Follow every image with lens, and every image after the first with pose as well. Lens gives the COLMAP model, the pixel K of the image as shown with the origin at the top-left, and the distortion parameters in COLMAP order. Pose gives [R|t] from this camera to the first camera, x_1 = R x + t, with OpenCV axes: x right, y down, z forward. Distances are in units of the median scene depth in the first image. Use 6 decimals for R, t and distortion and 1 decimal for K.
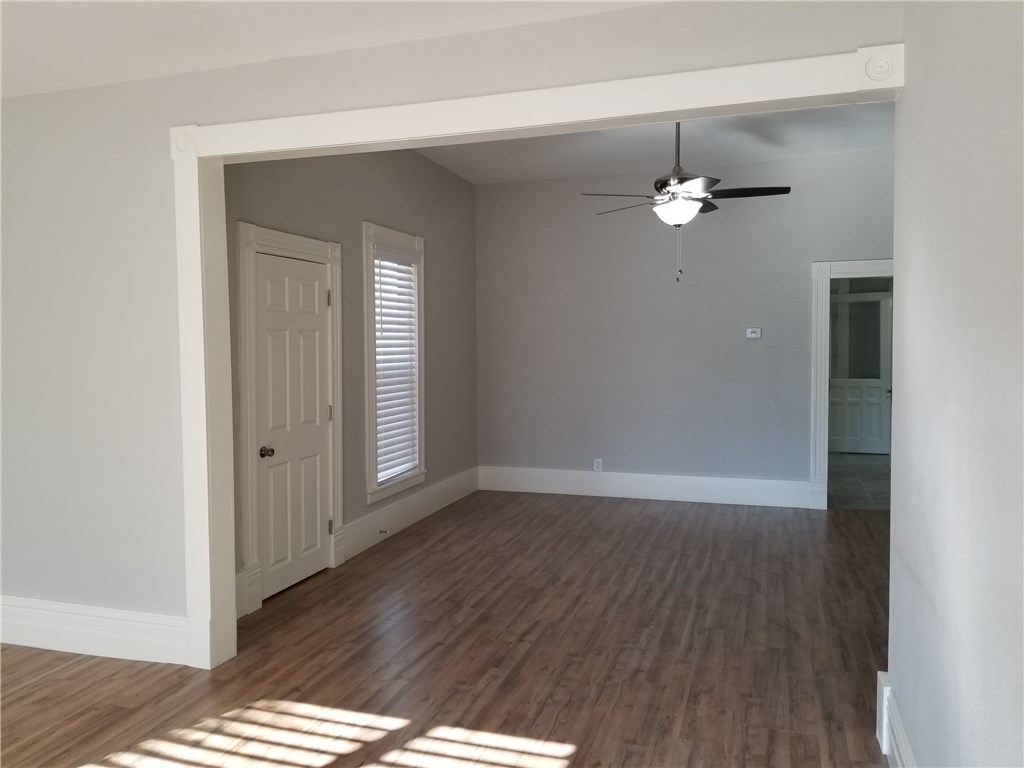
lens RADIAL K [[799.8, 0, 496.2], [0, 799.8, 373.8], [0, 0, 1]] dist [0.069827, -0.100131]
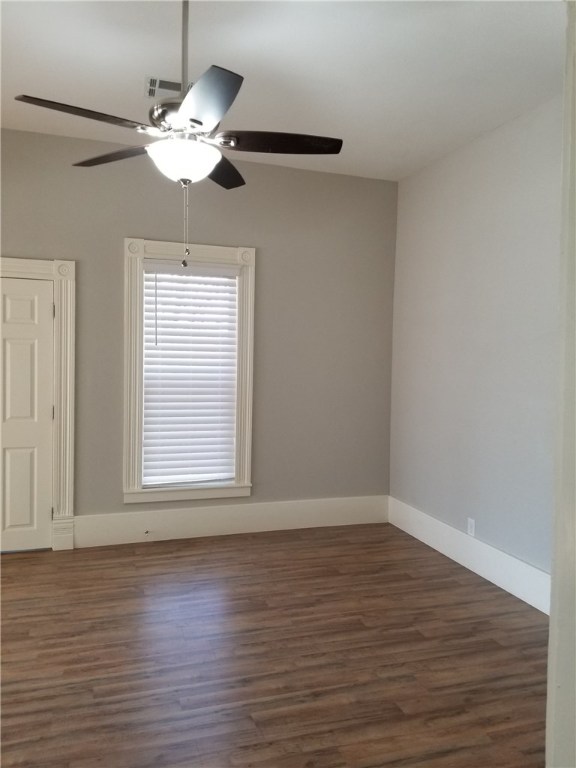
lens RADIAL K [[599.9, 0, 290.0], [0, 599.9, 367.8], [0, 0, 1]] dist [0.069827, -0.100131]
pose [[0.603077, 0.035785, -0.796880, 0.584011], [-0.059533, 0.998226, -0.000228, -0.028289], [0.795458, 0.047579, 0.604138, 0.656810]]
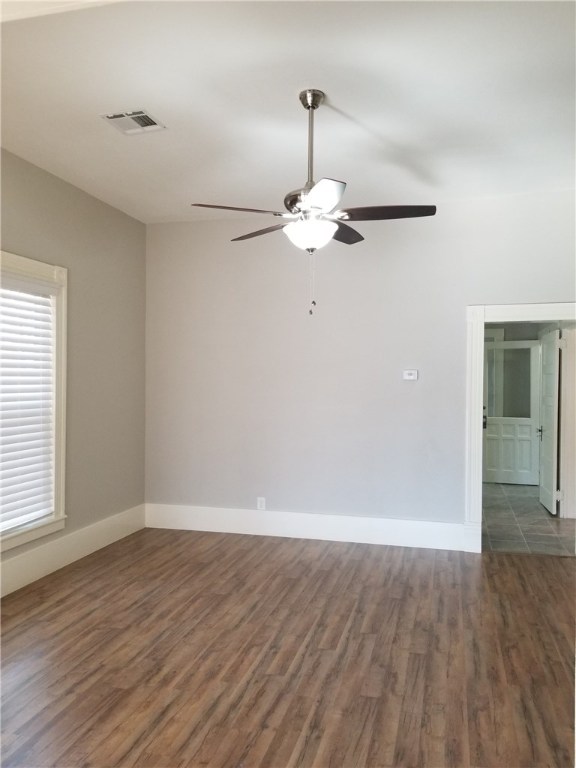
lens RADIAL K [[599.9, 0, 290.7], [0, 599.9, 385.9], [0, 0, 1]] dist [0.069827, -0.100131]
pose [[0.997402, 0.013349, 0.070796, 0.136419], [-0.011303, 0.999509, -0.029213, -0.015307], [-0.071151, 0.028337, 0.997063, 0.304154]]
